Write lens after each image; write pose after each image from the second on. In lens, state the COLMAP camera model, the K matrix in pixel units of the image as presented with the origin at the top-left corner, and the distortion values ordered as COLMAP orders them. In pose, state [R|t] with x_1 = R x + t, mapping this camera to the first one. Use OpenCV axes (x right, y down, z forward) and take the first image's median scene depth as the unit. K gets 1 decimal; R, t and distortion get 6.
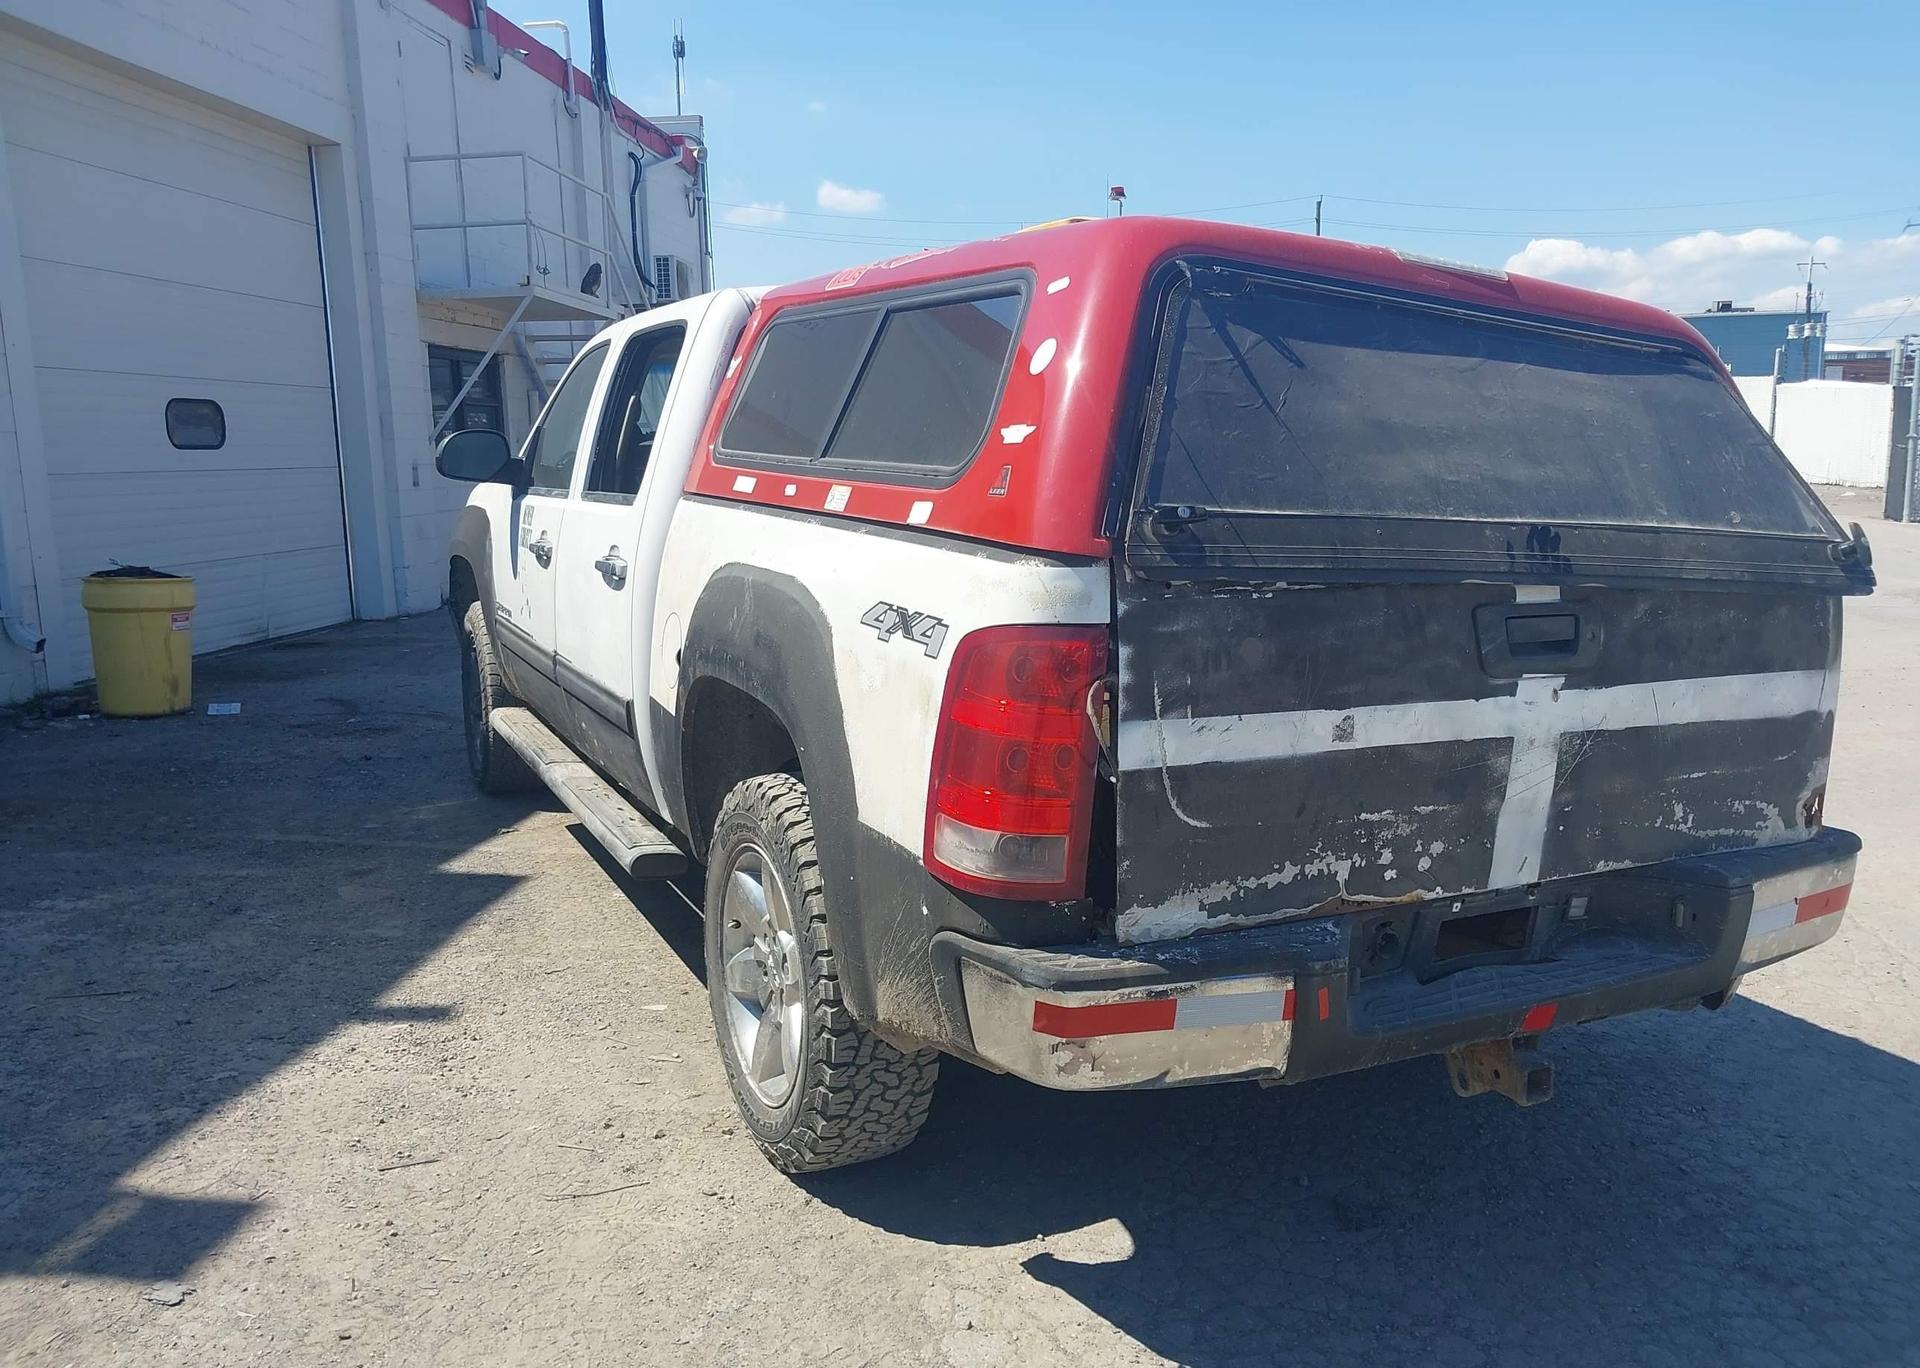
lens RADIAL K [[1499.0, 0, 942.8], [0, 1499.0, 686.3], [0, 0, 1]] dist [0.030800, -0.038999]
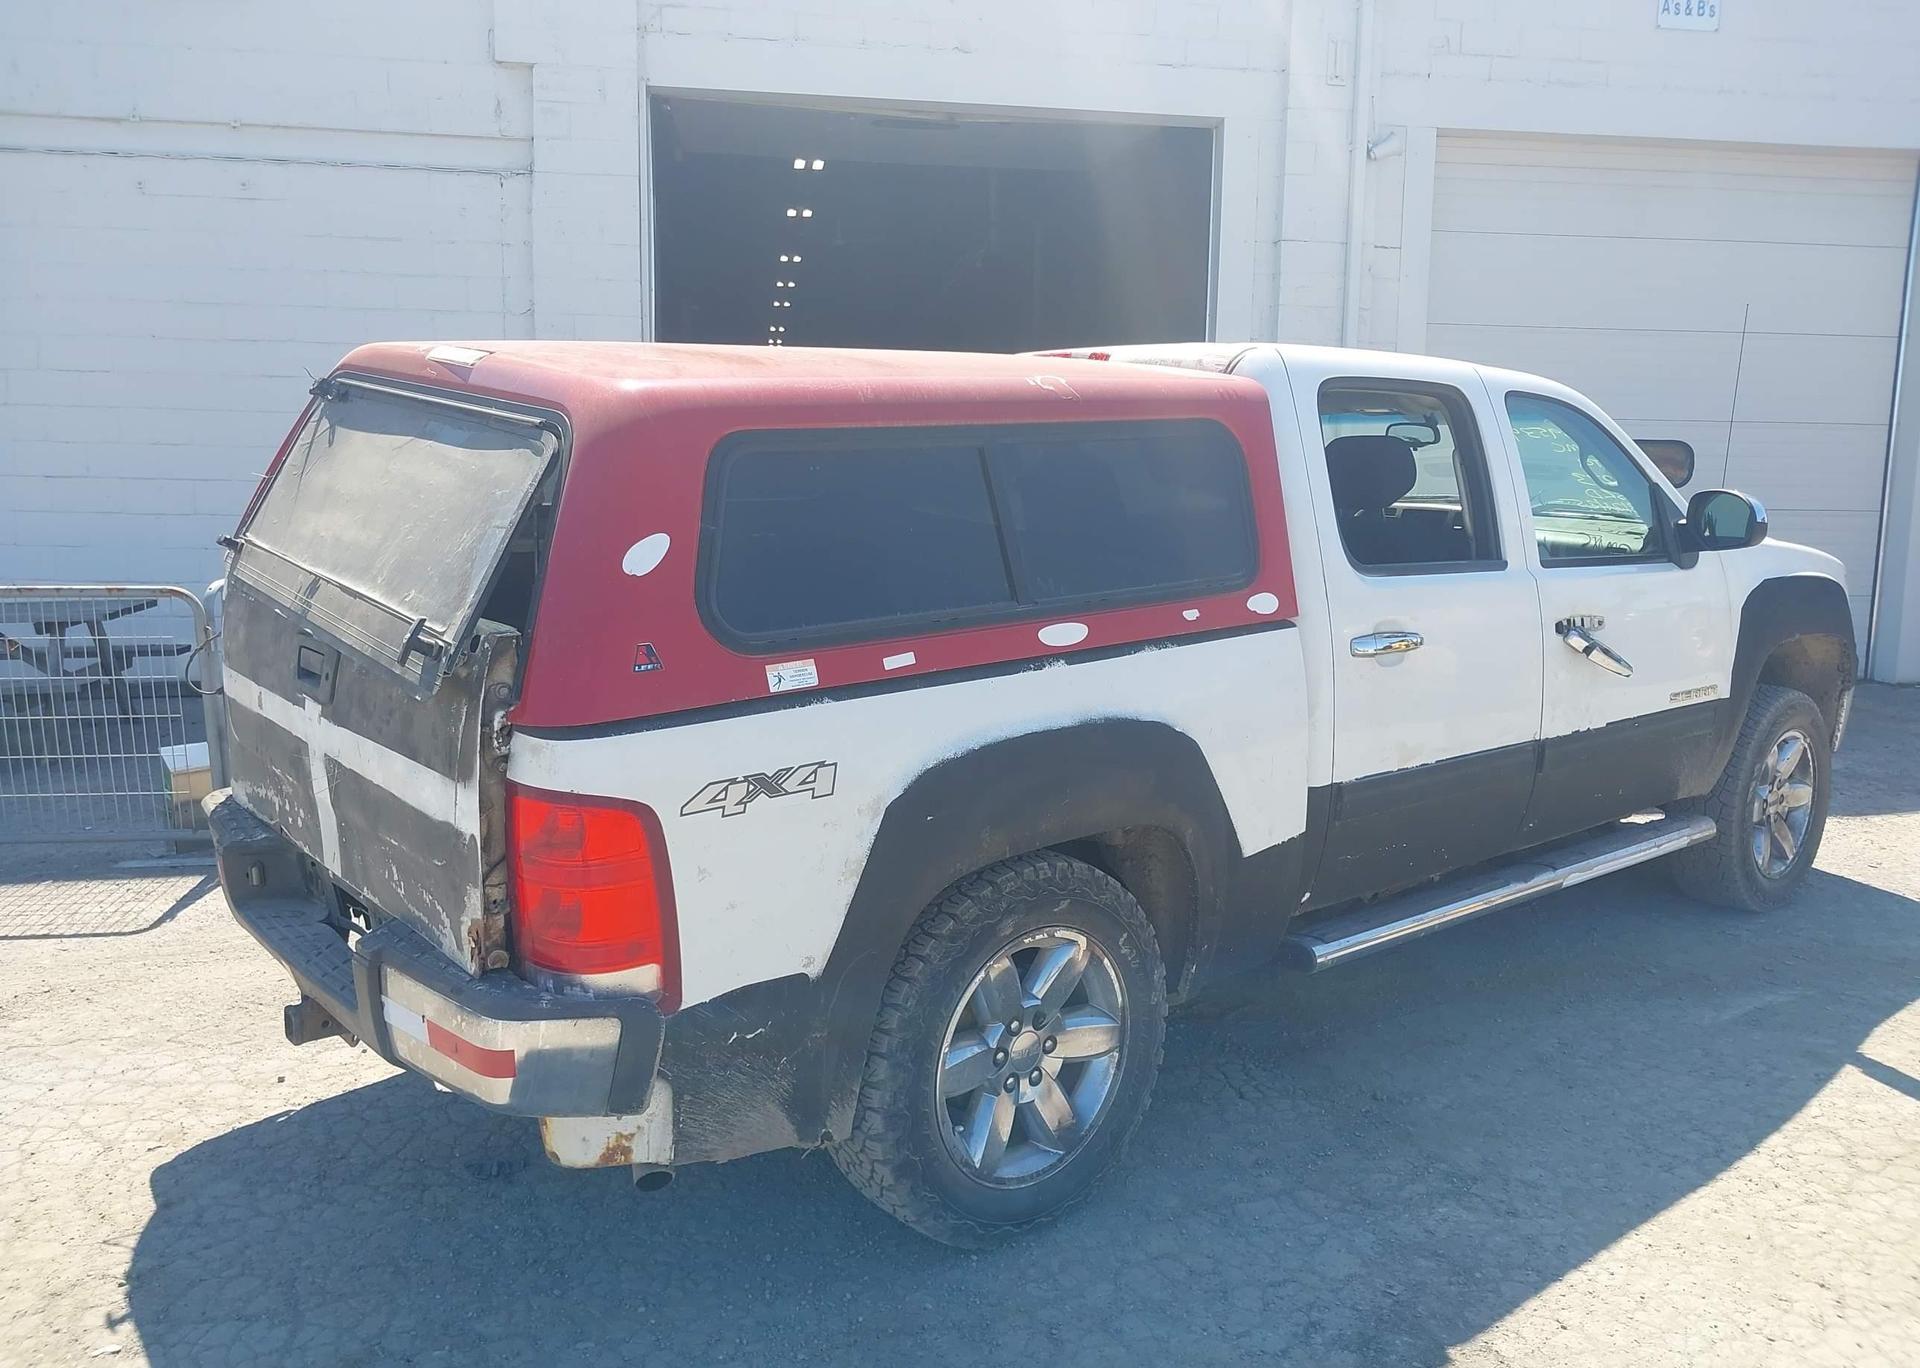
lens RADIAL K [[1499.0, 0, 959.7], [0, 1499.0, 696.9], [0, 0, 1]] dist [0.030800, -0.038999]
pose [[0.249397, 0.162849, -0.954611, 1.463349], [-0.173085, 0.977382, 0.121514, -0.214195], [0.952808, 0.134924, 0.271943, 1.011074]]
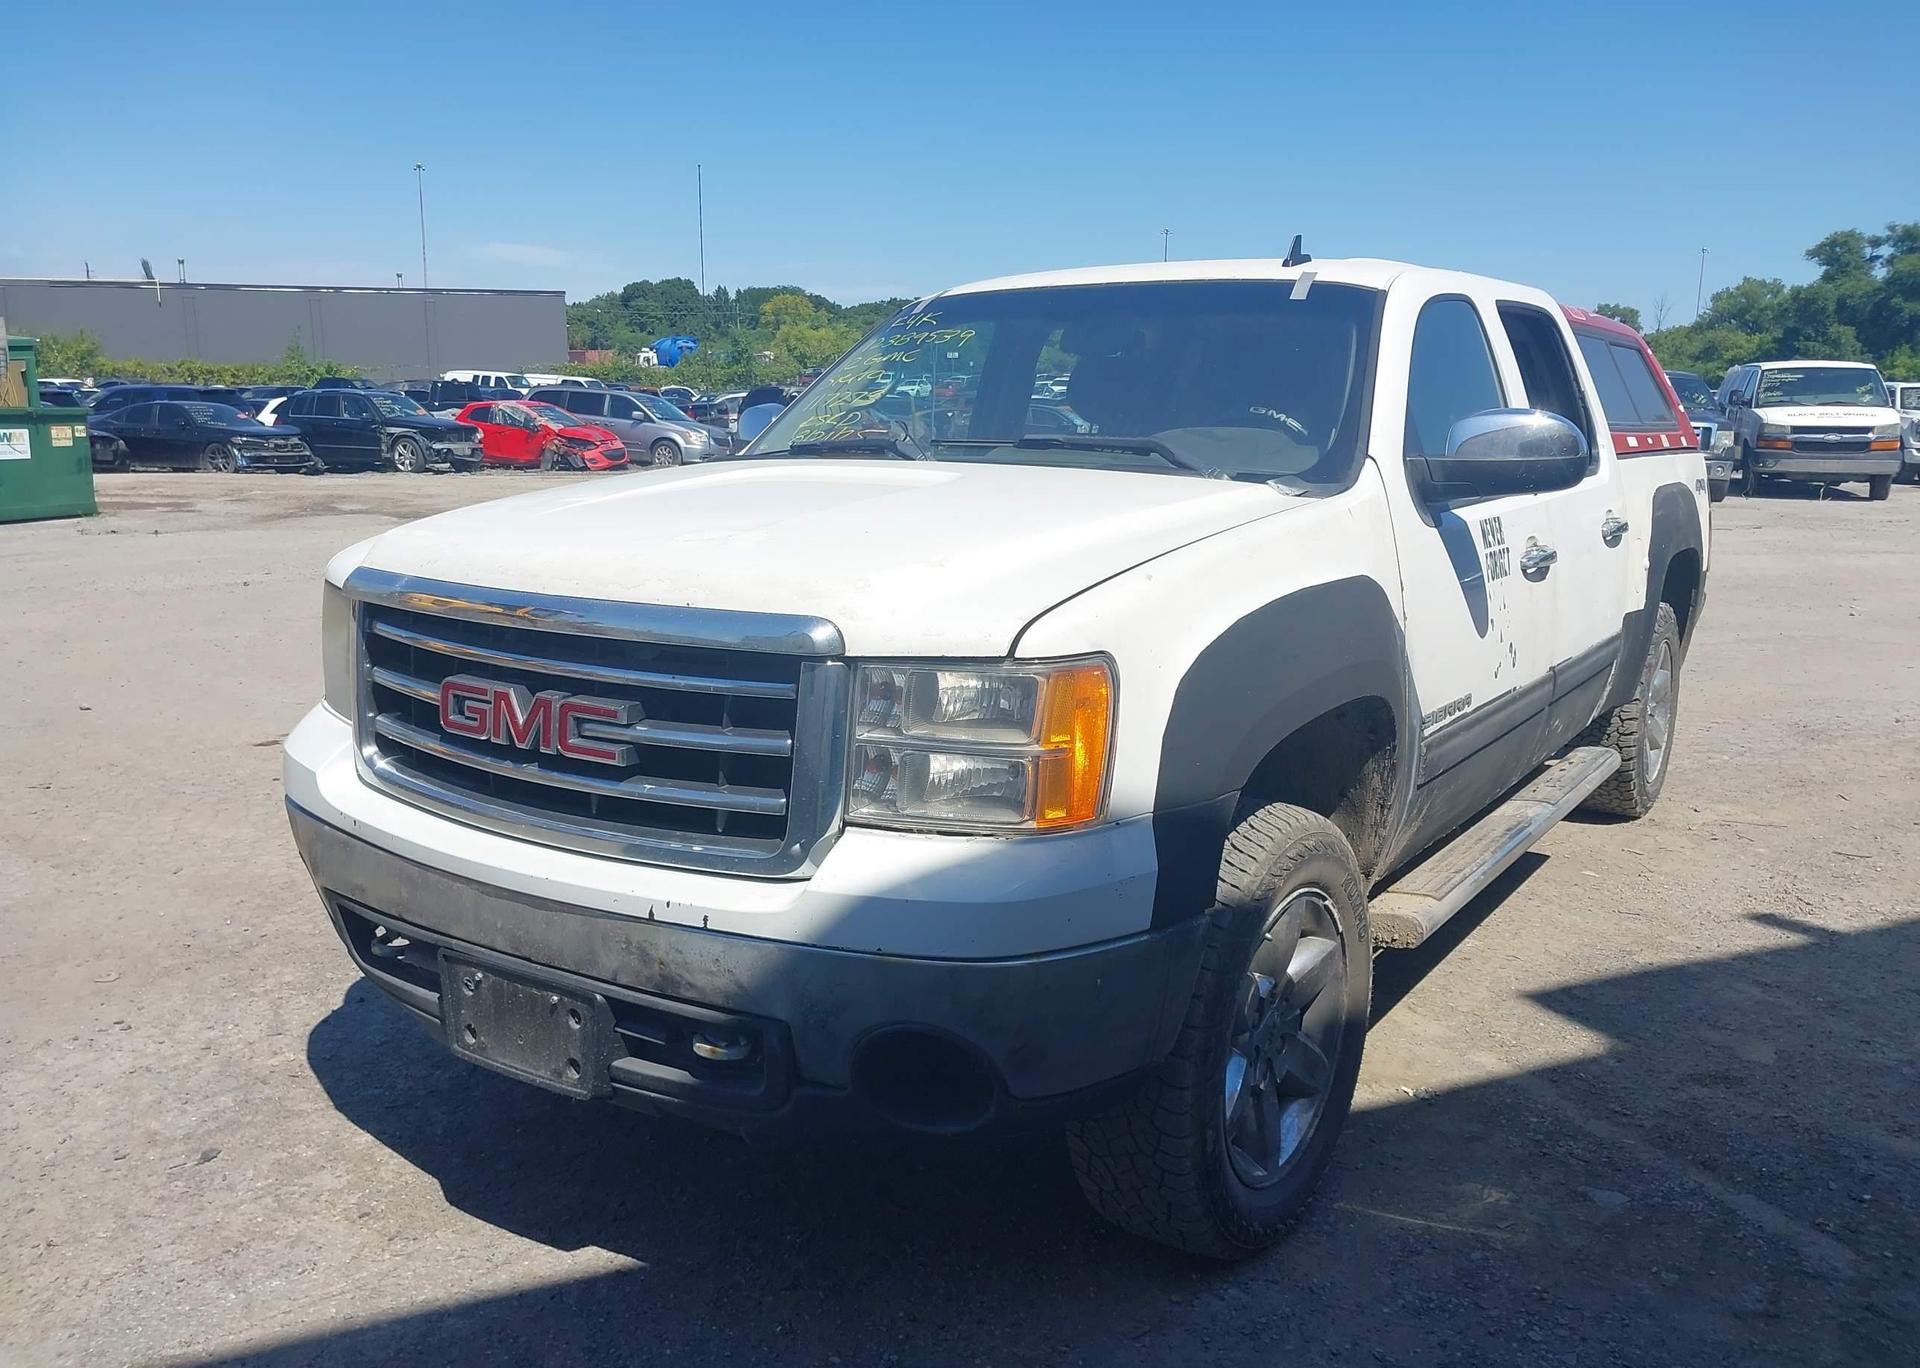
lens RADIAL K [[1499.0, 0, 959.7], [0, 1499.0, 718.2], [0, 0, 1]] dist [0.030800, -0.038999]
pose [[-0.501579, -0.178050, 0.846592, -1.363147], [0.141131, 0.948642, 0.283127, -0.475633], [-0.853523, 0.261491, -0.450690, 2.797960]]
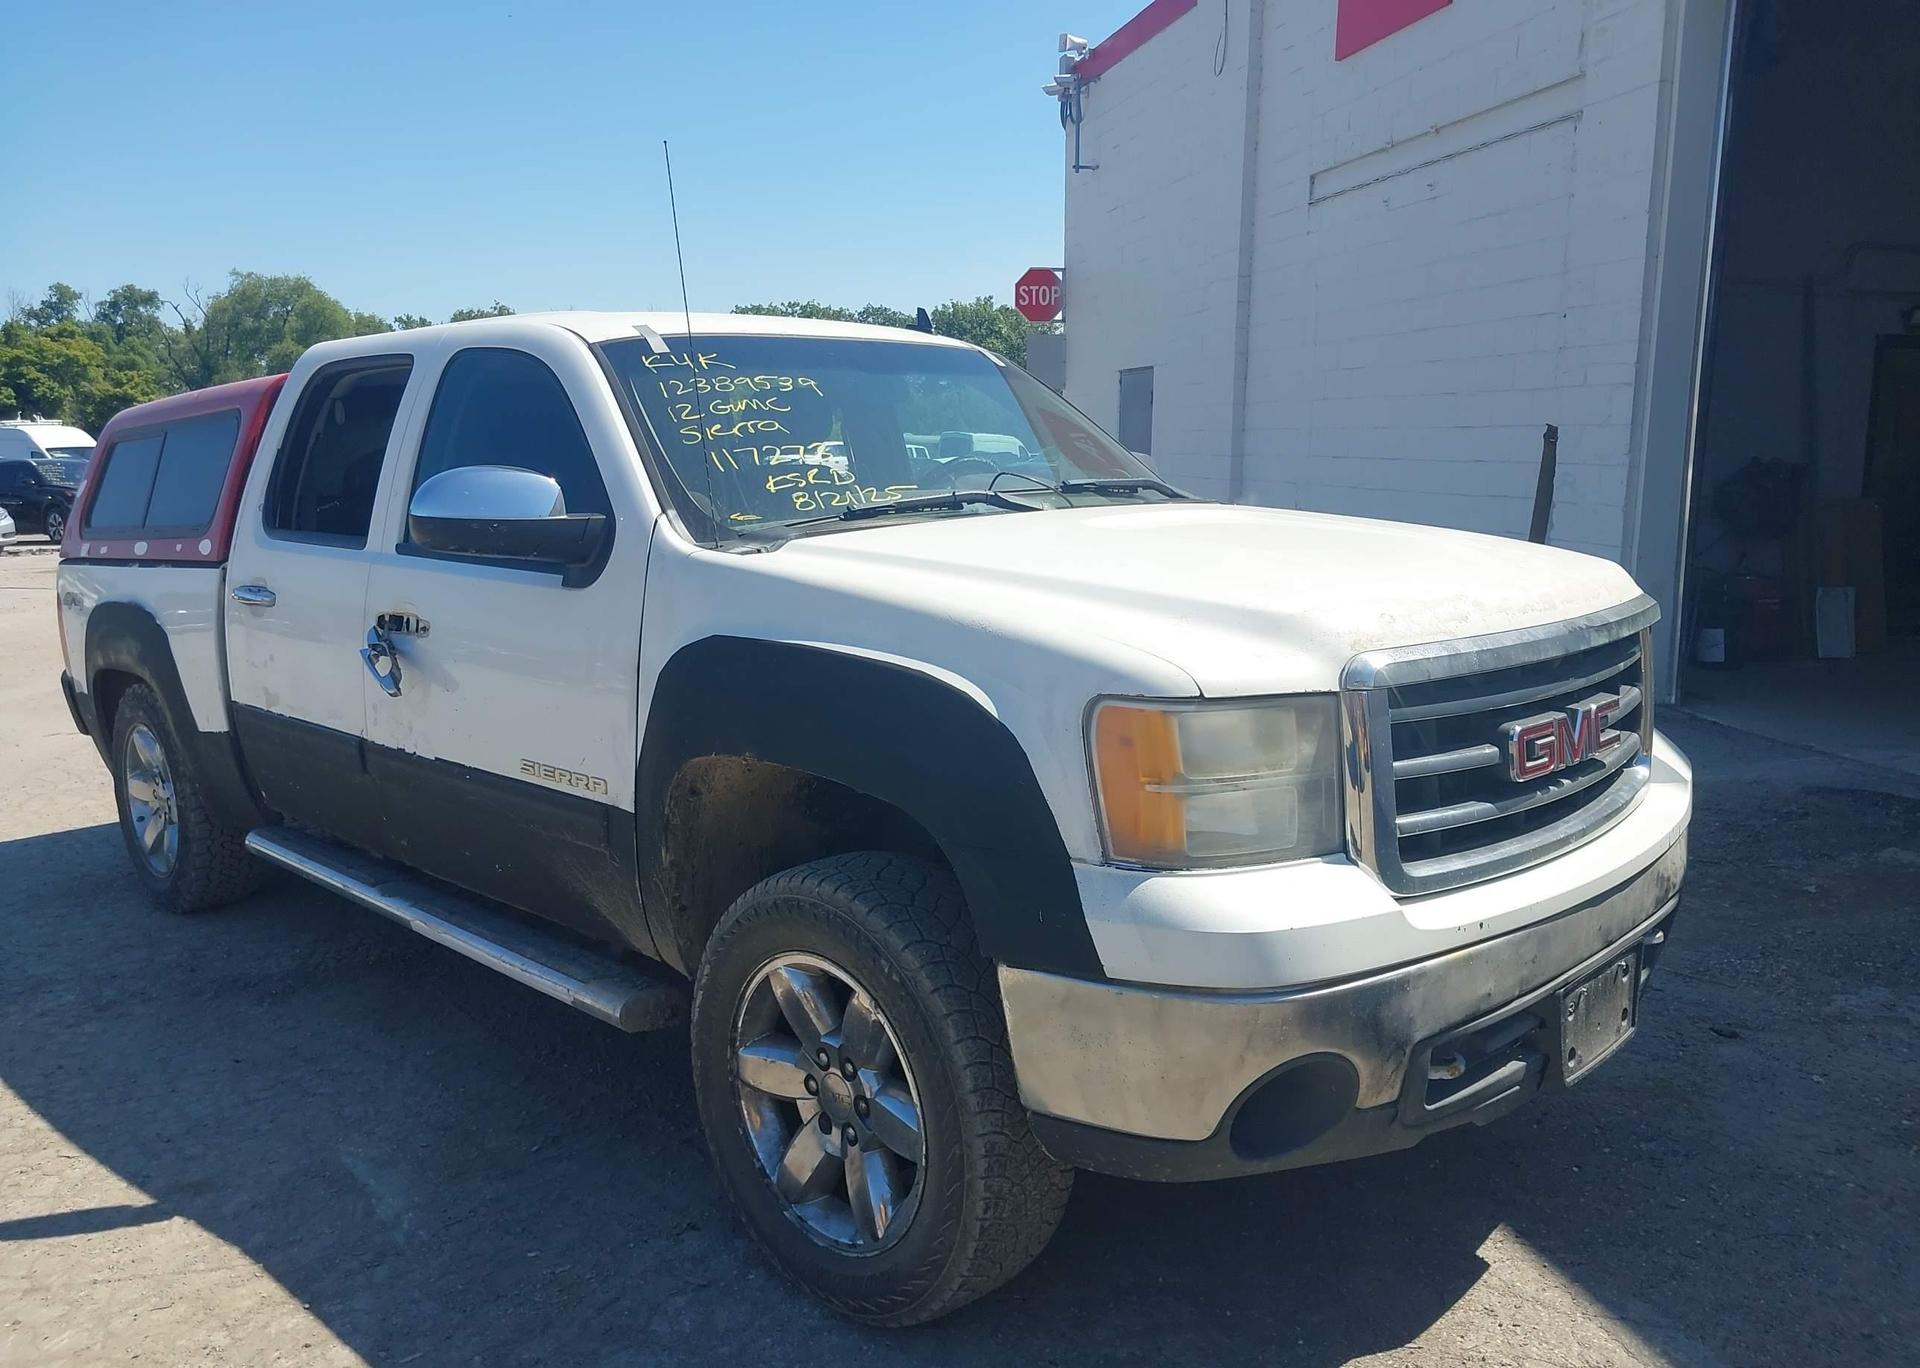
lens RADIAL K [[1499.0, 0, 944.6], [0, 1499.0, 711.9], [0, 0, 1]] dist [0.030800, -0.038999]
pose [[-0.944759, 0.078133, -0.318316, 0.140886], [-0.032626, 0.943930, 0.328531, -0.573404], [0.326137, 0.320768, -0.889237, 3.314565]]
